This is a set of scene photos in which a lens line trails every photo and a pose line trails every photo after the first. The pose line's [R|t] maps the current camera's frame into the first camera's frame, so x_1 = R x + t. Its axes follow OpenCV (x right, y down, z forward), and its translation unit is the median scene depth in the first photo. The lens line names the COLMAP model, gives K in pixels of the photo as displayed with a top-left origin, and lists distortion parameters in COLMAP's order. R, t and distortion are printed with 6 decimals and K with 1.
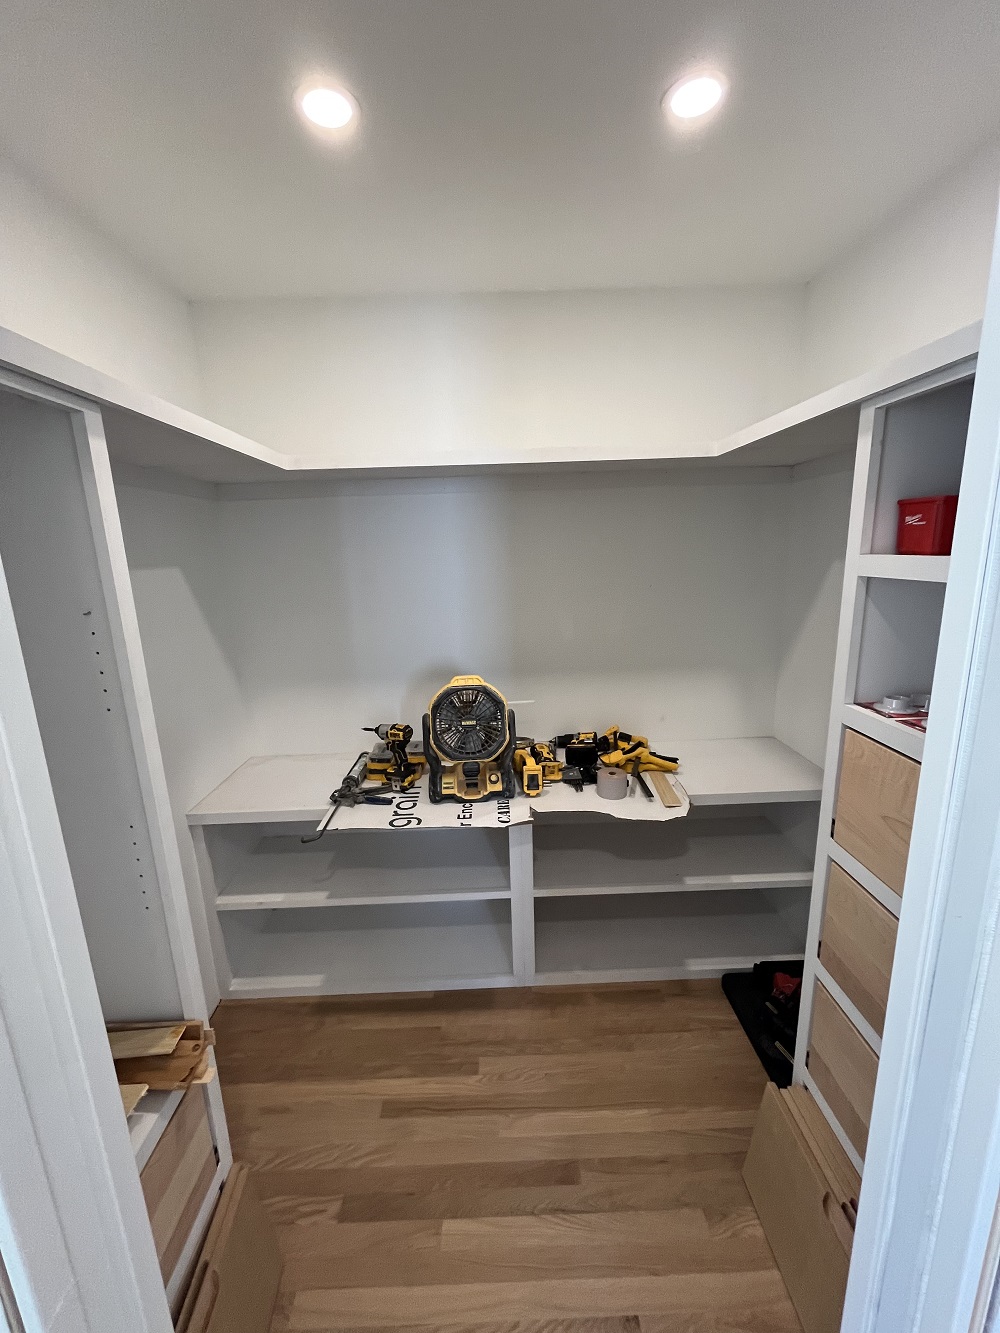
lens RADIAL K [[539.8, 0, 499.8], [0, 539.8, 663.7], [0, 0, 1]] dist [-0.002950, -0.000375]
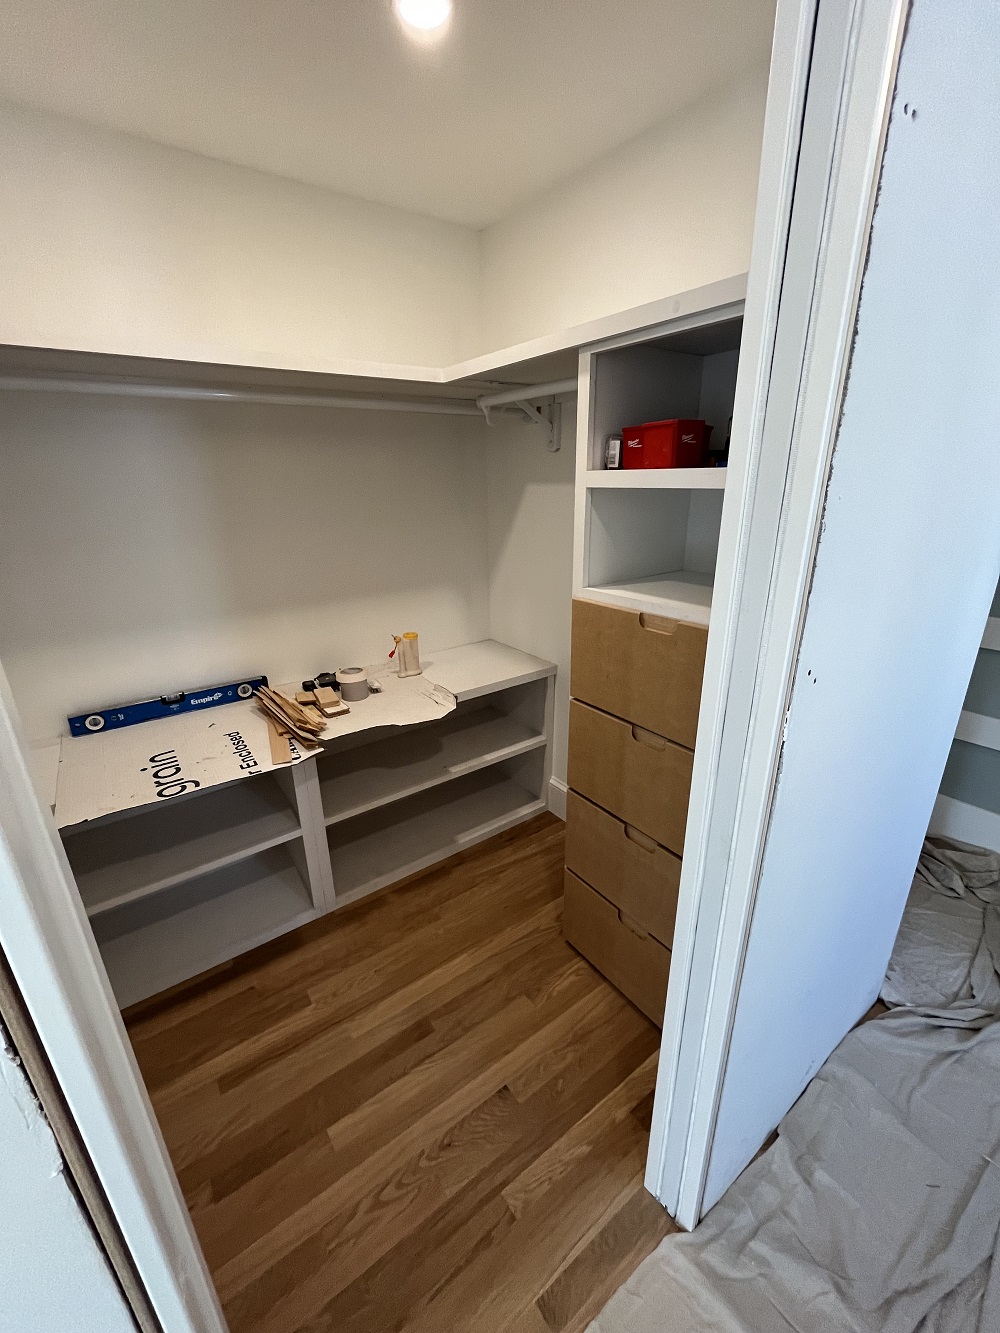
lens RADIAL K [[539.8, 0, 499.8], [0, 539.8, 663.7], [0, 0, 1]] dist [-0.002950, -0.000375]
pose [[0.818948, -0.170055, 0.548092, -0.200021], [0.110986, 0.983987, 0.139466, 0.035224], [-0.563033, -0.053385, 0.824709, 0.003922]]
